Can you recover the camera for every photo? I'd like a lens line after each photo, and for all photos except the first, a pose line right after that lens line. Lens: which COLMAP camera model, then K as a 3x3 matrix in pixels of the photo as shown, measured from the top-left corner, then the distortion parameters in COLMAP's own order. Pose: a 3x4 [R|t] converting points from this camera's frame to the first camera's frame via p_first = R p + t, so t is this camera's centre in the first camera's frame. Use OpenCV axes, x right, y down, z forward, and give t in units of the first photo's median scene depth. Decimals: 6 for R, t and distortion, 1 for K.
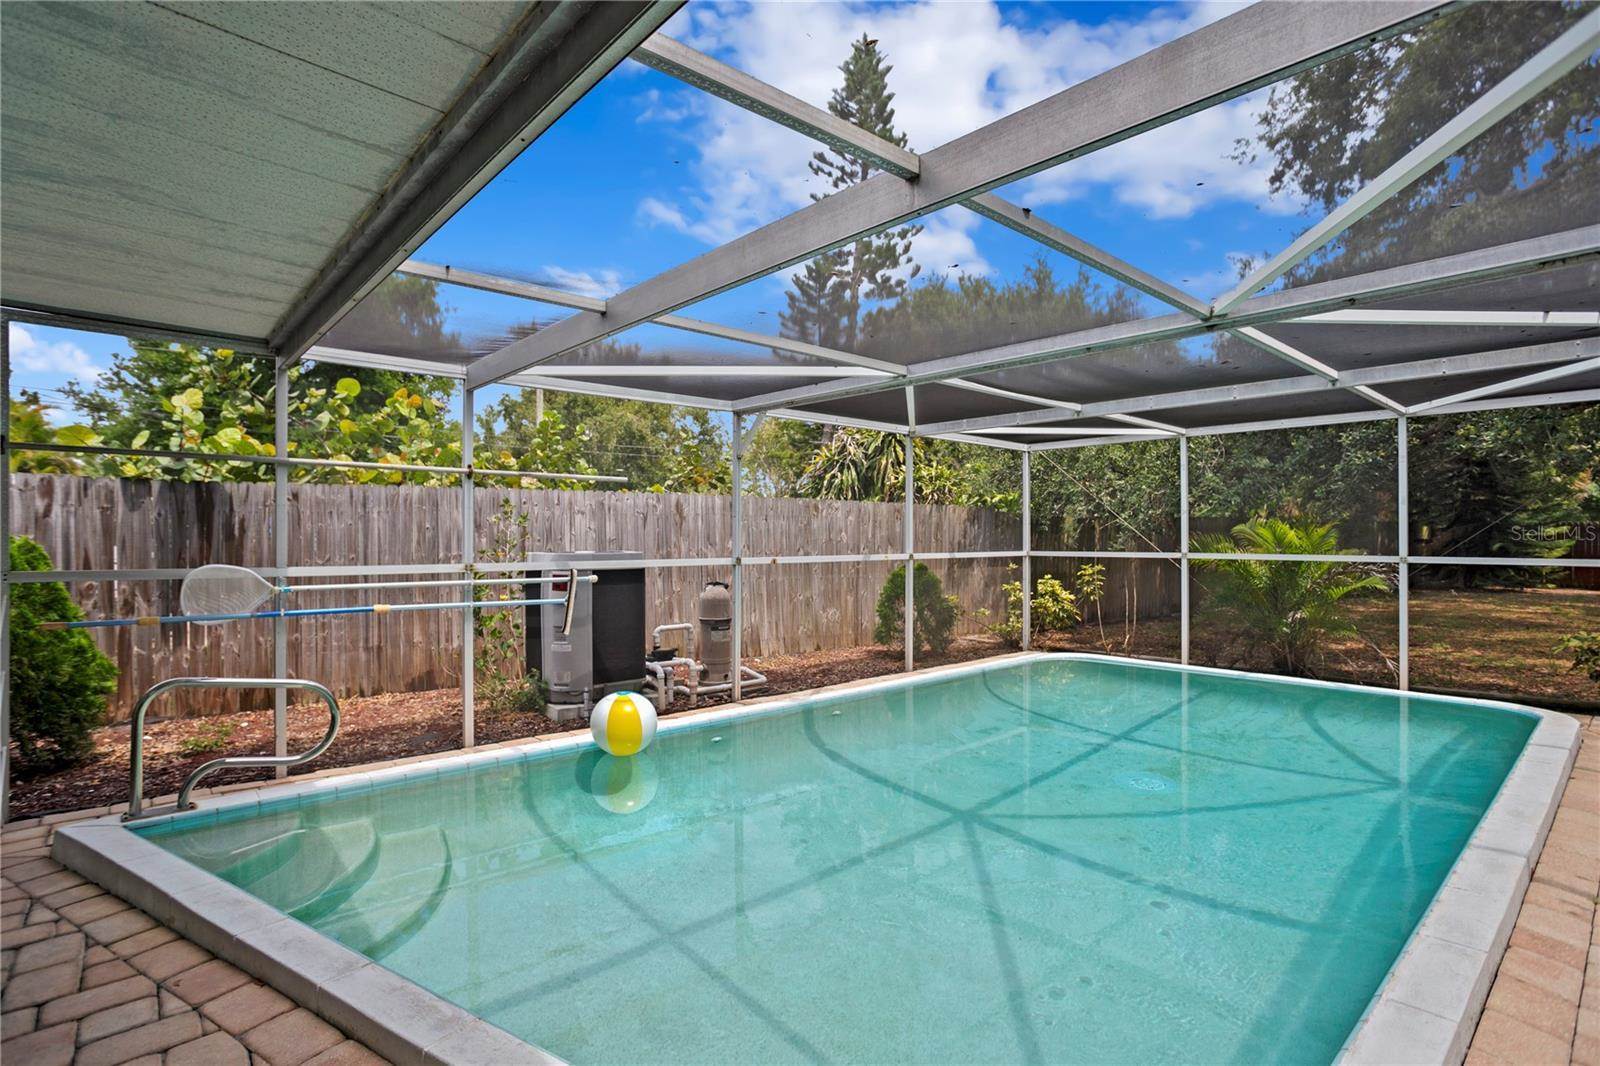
lens RADIAL K [[785.0, 0, 786.5], [0, 785.0, 532.4], [0, 0, 1]] dist [-0.029050, 0.000596]
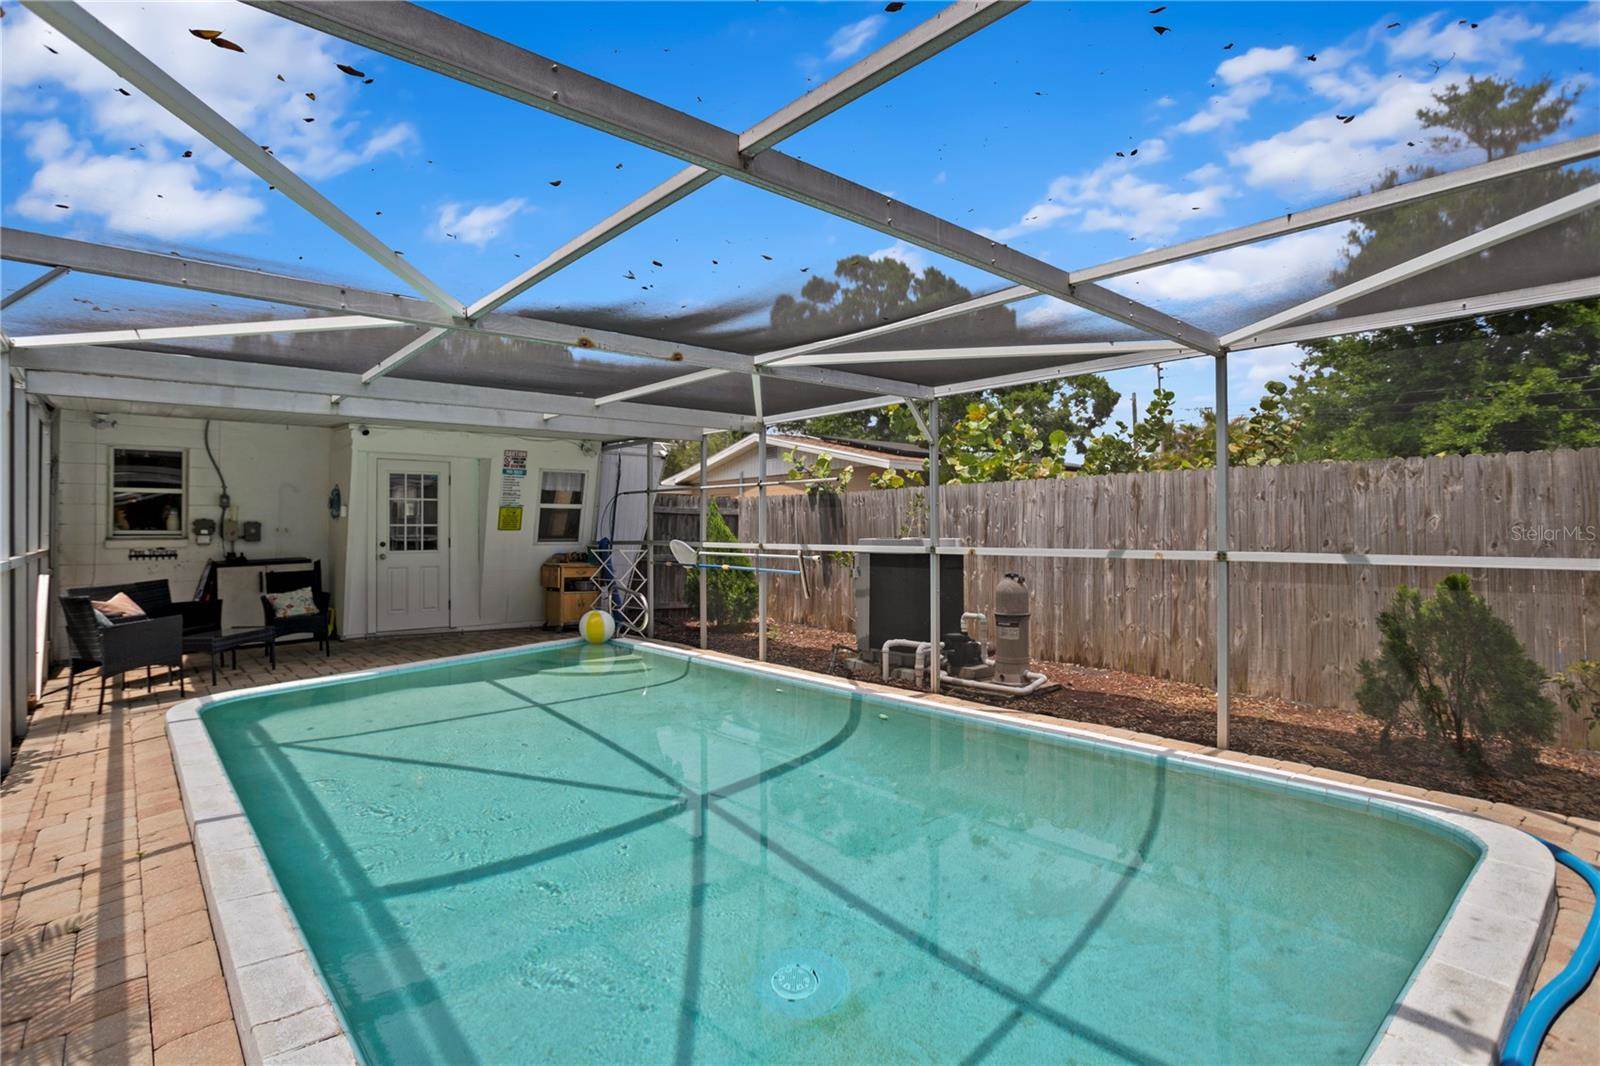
lens RADIAL K [[785.0, 0, 786.5], [0, 785.0, 532.4], [0, 0, 1]] dist [-0.029050, 0.000596]
pose [[0.000357, 0.004293, -0.999991, 0.819381], [0.010925, 0.999931, 0.004296, 0.007336], [0.999940, -0.010926, 0.000310, 0.732167]]
